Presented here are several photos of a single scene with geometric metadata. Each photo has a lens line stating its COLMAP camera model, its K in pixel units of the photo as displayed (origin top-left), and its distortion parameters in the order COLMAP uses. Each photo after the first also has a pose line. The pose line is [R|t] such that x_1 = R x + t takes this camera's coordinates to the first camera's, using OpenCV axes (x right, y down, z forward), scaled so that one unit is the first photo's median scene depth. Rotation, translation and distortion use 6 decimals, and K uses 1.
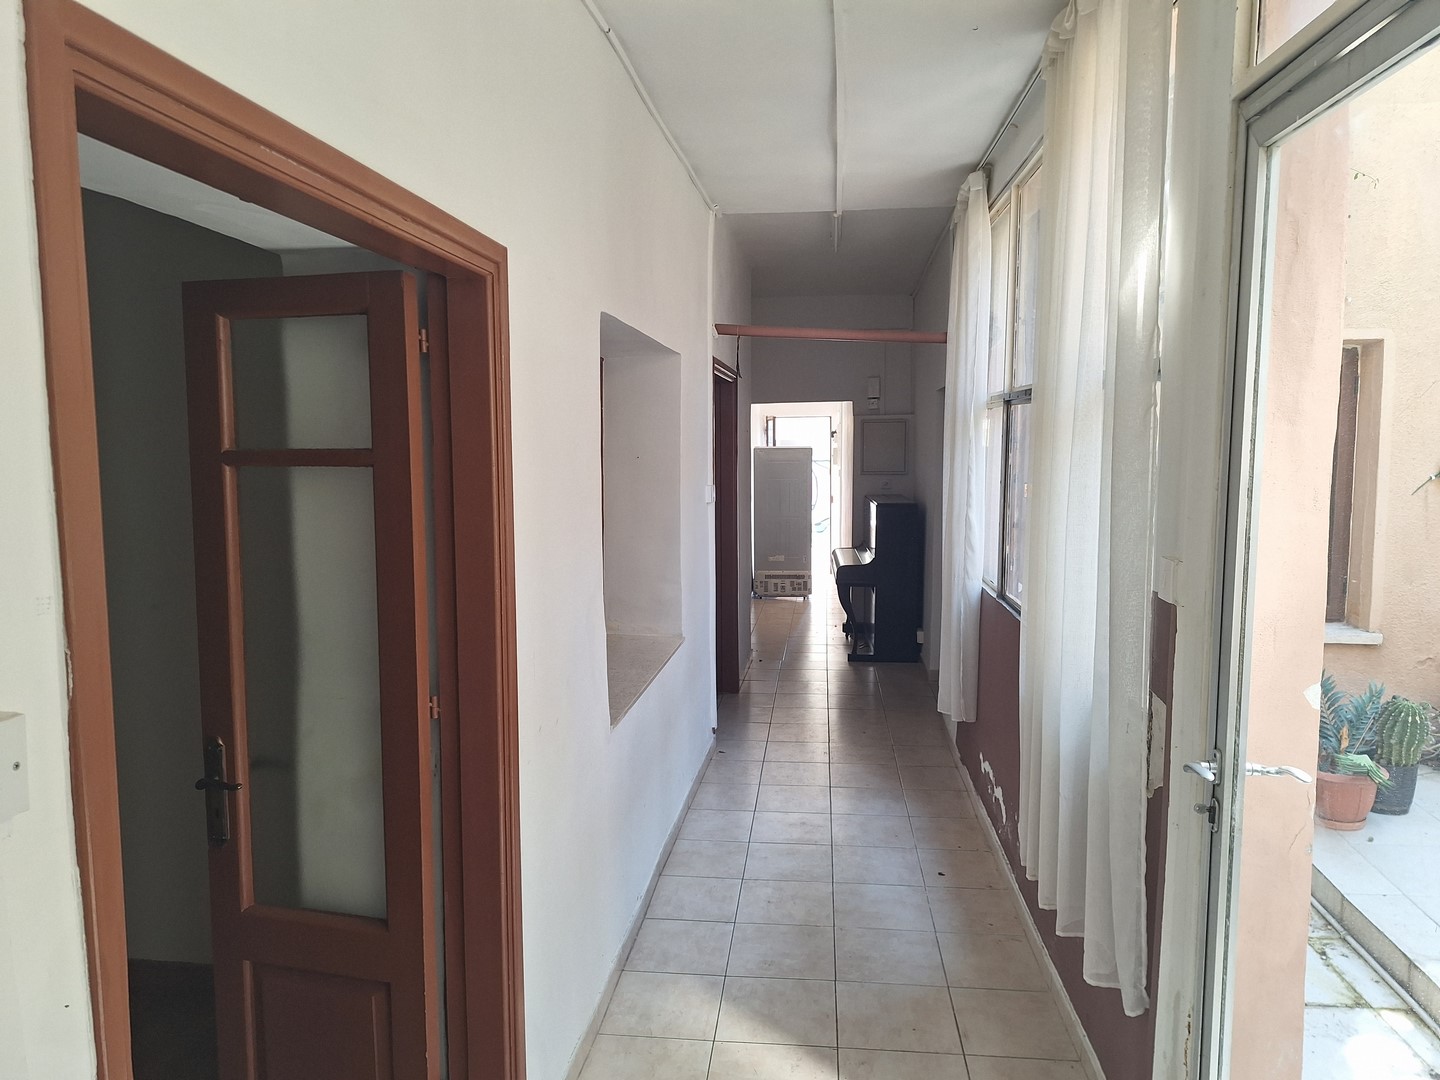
lens RADIAL K [[1063.3, 0, 720.0], [0, 1063.3, 540.0], [0, 0, 1]] dist [0.029982, -0.000454]
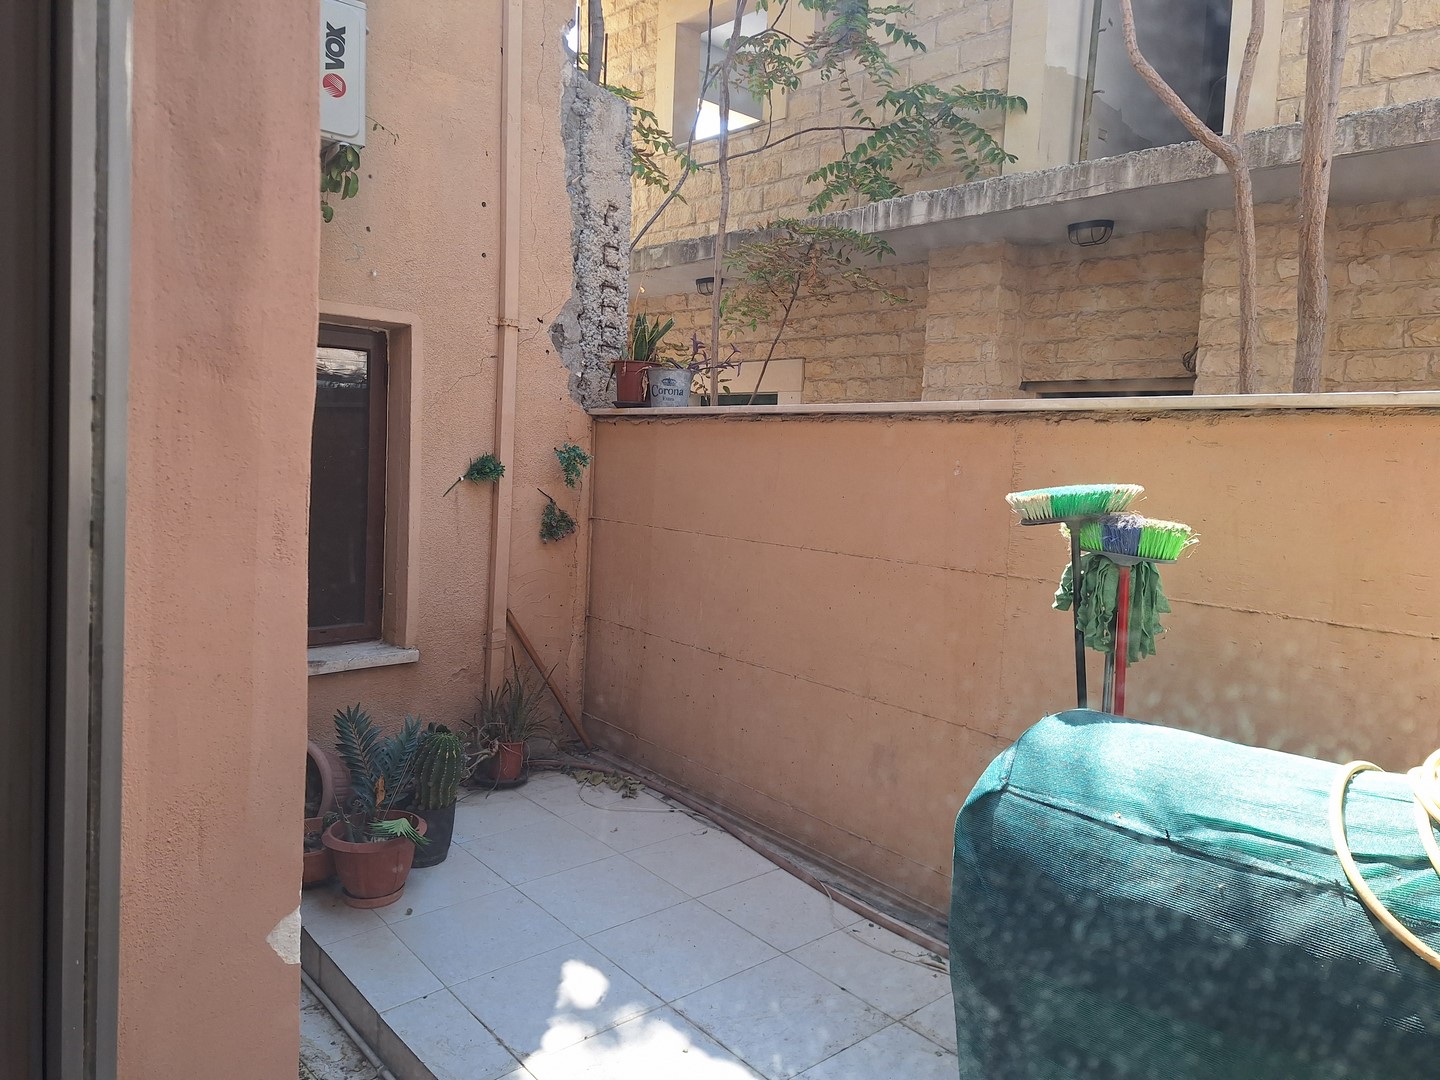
lens RADIAL K [[991.8, 0, 720.0], [0, 991.8, 540.0], [0, 0, 1]] dist [-0.008212, -0.003817]
pose [[0.663804, -0.027914, 0.747385, 0.187680], [0.016055, 0.999605, 0.023075, -0.022917], [-0.747734, -0.003318, 0.663990, 0.294507]]
